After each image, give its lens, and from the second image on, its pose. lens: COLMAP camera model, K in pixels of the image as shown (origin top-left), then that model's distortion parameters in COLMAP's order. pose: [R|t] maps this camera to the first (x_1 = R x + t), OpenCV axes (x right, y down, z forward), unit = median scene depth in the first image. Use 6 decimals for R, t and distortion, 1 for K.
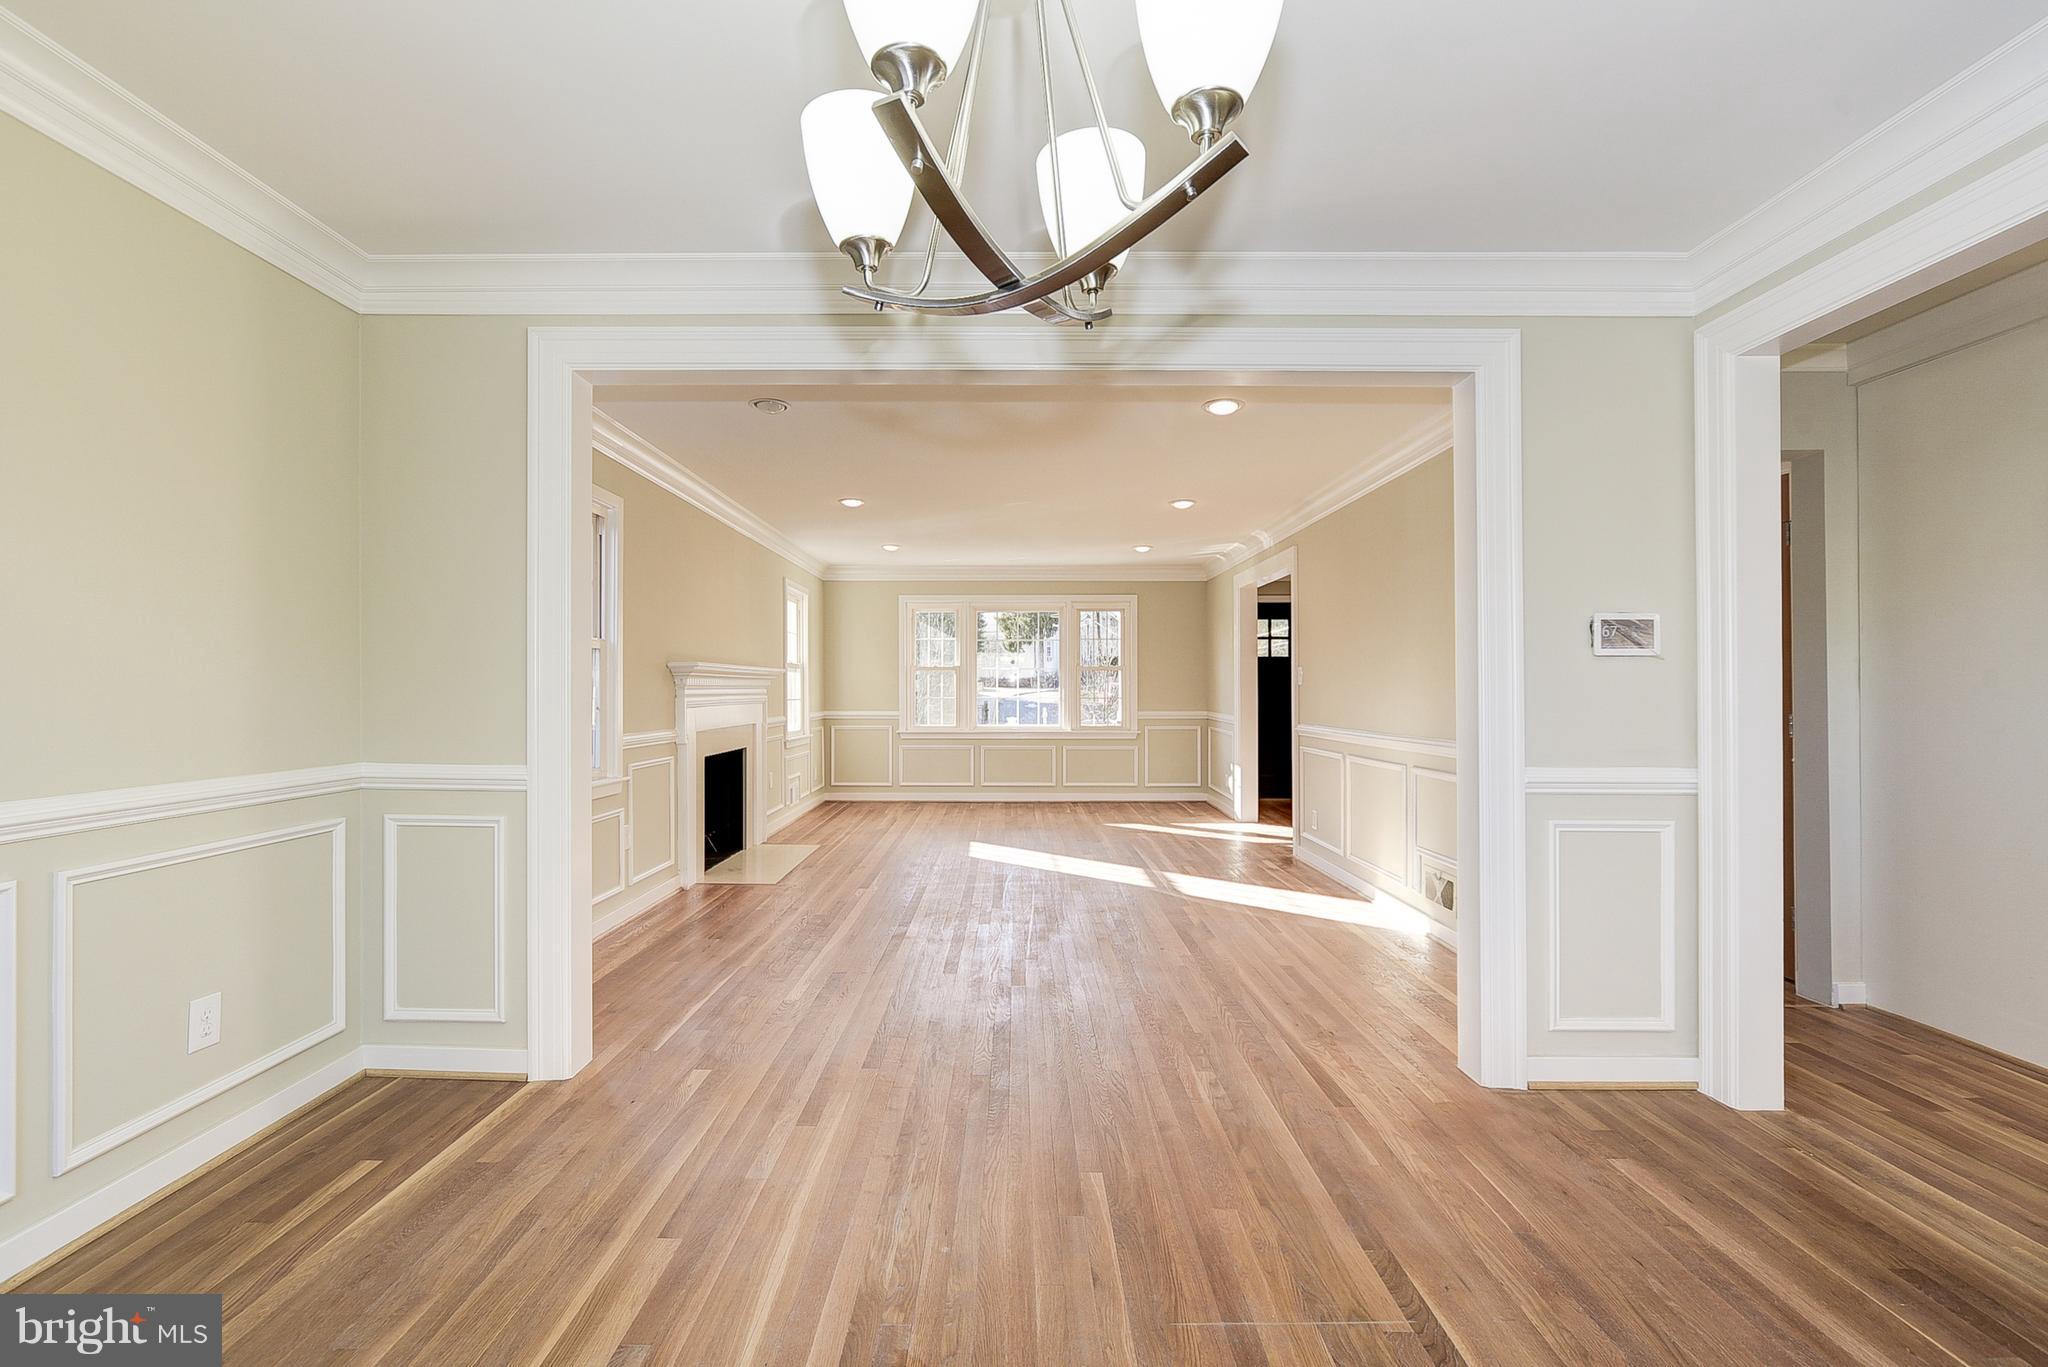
lens RADIAL K [[923.1, 0, 1007.1], [0, 923.1, 685.0], [0, 0, 1]] dist [-0.000775, -0.000004]
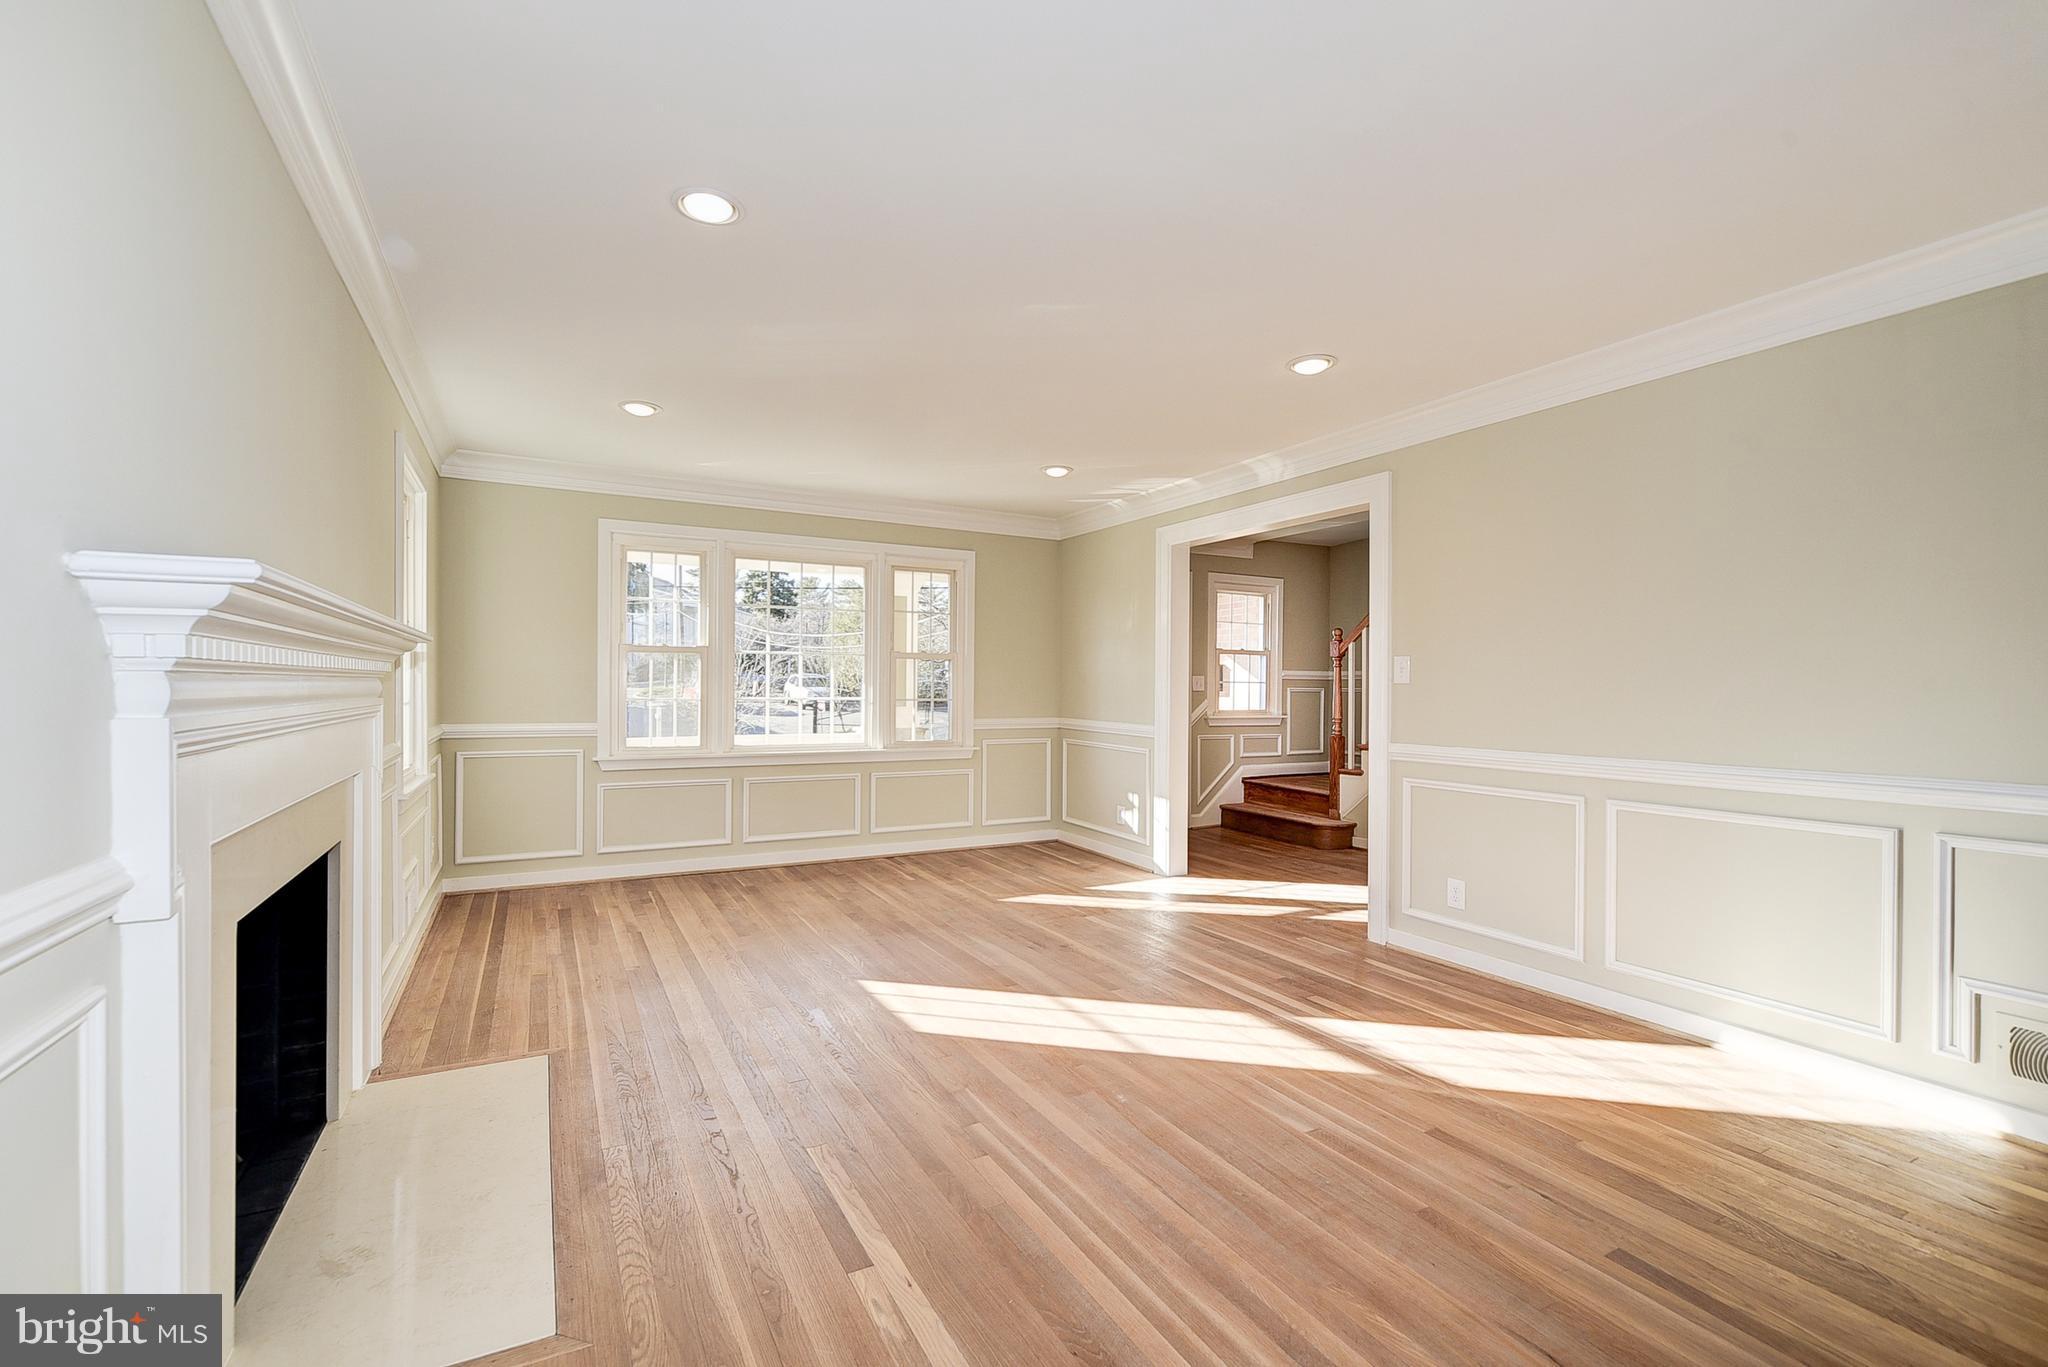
lens RADIAL K [[889.3, 0, 1010.9], [0, 889.3, 685.0], [0, 0, 1]] dist [-0.000193, 0.000117]
pose [[0.879748, 0.007670, 0.475379, -0.155201], [-0.009487, 0.999954, 0.001424, 0.001798], [-0.475346, -0.005762, 0.879780, 0.404163]]
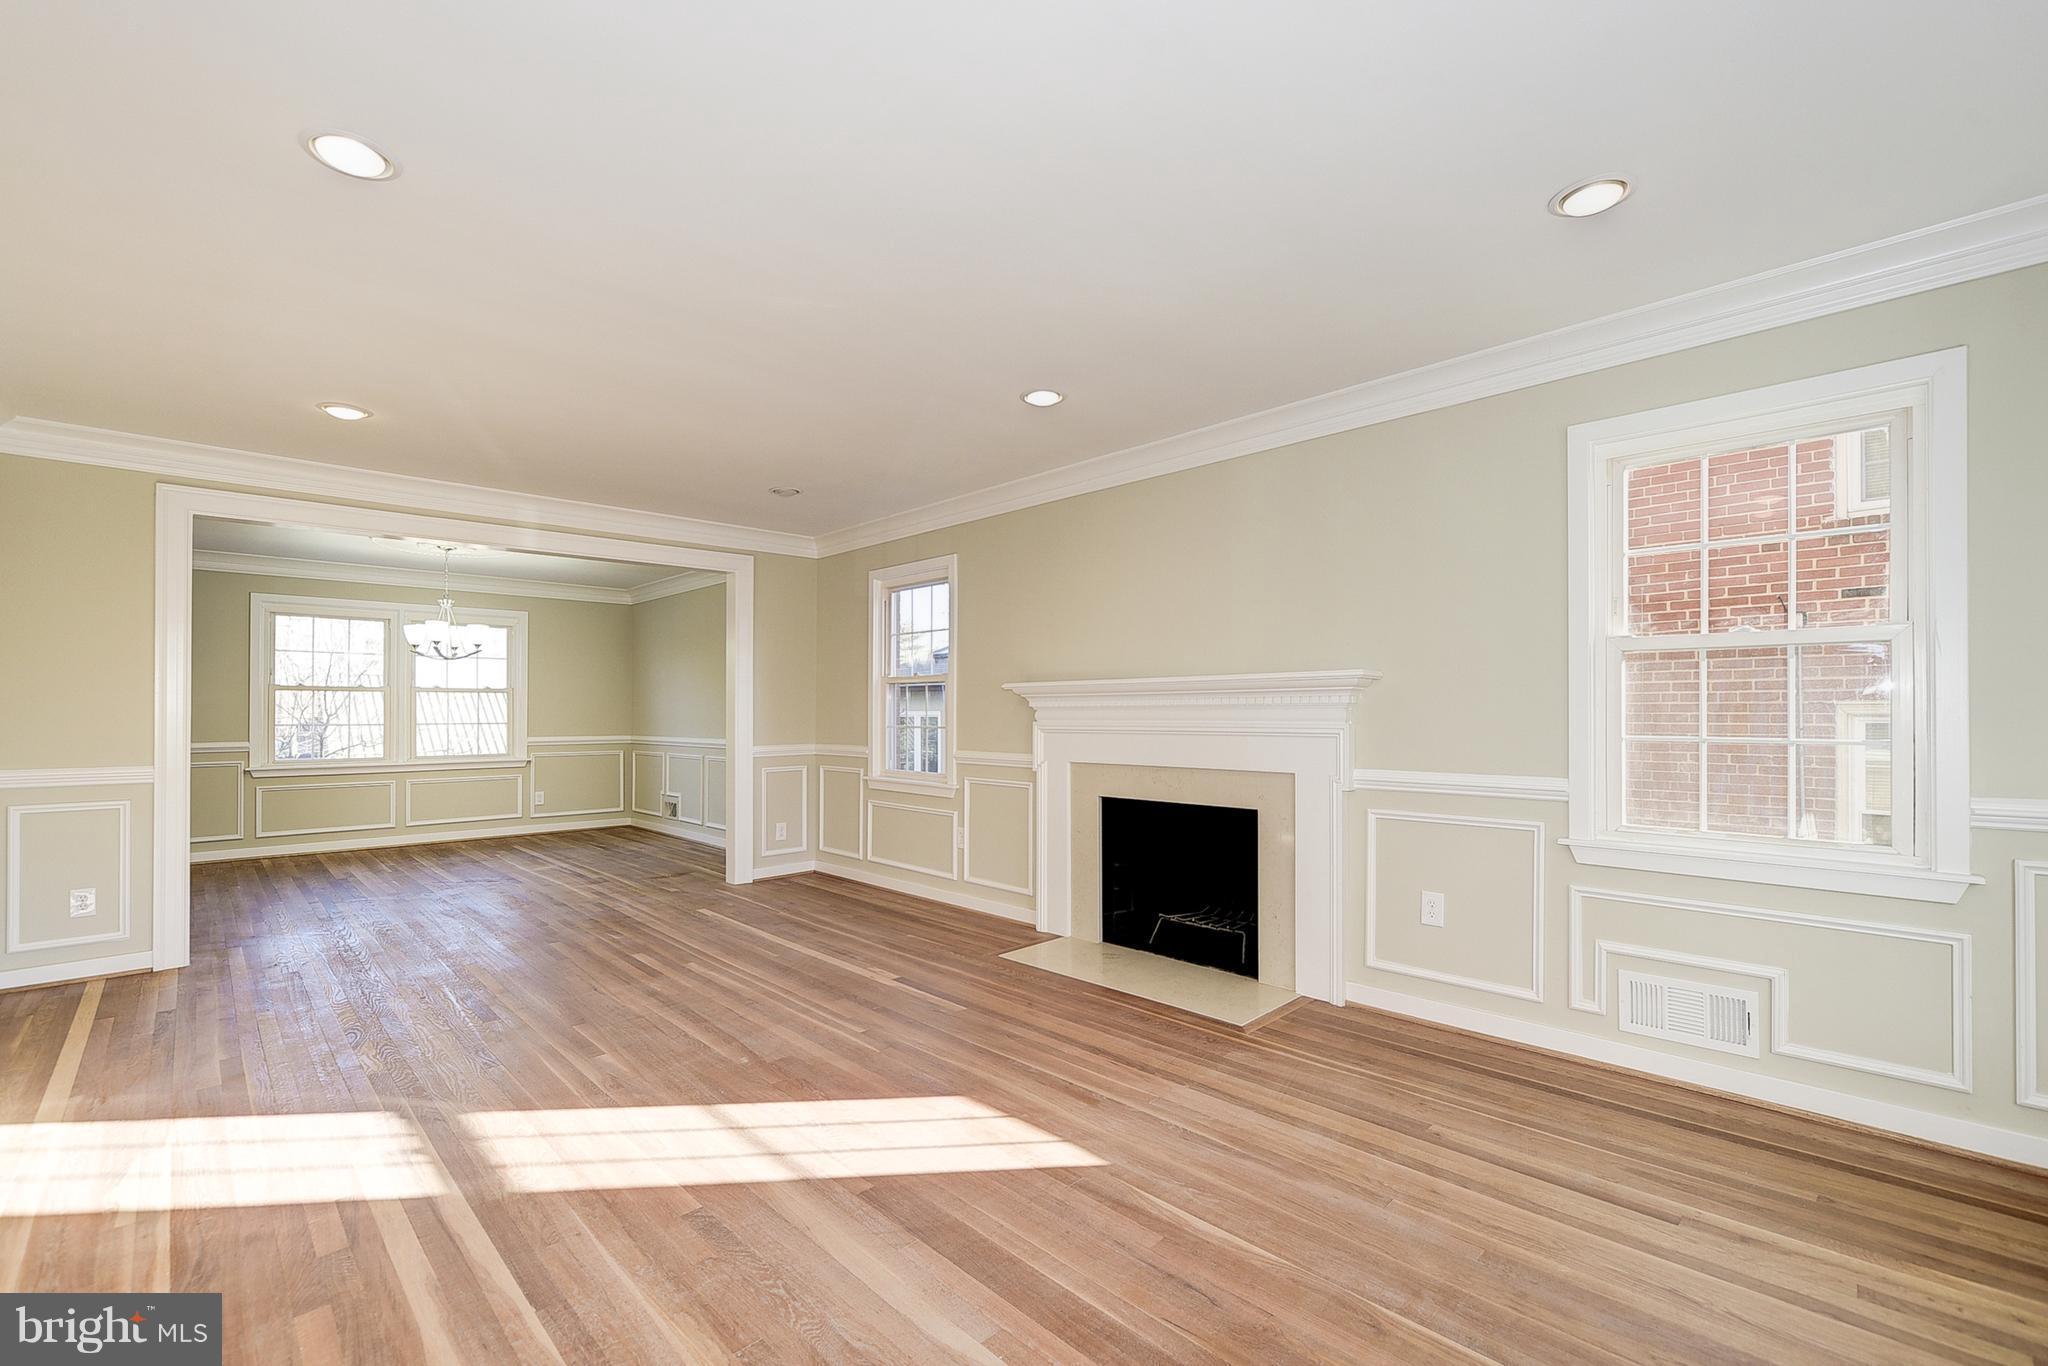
lens RADIAL K [[864.0, 0, 1002.5], [0, 864.0, 709.0], [0, 0, 1]] dist [-0.009396, 0.000170]
pose [[-0.727338, -0.001771, -0.686277, 0.156497], [0.006213, 0.999939, -0.009166, 0.004845], [0.686251, -0.010931, -0.727282, 0.927273]]
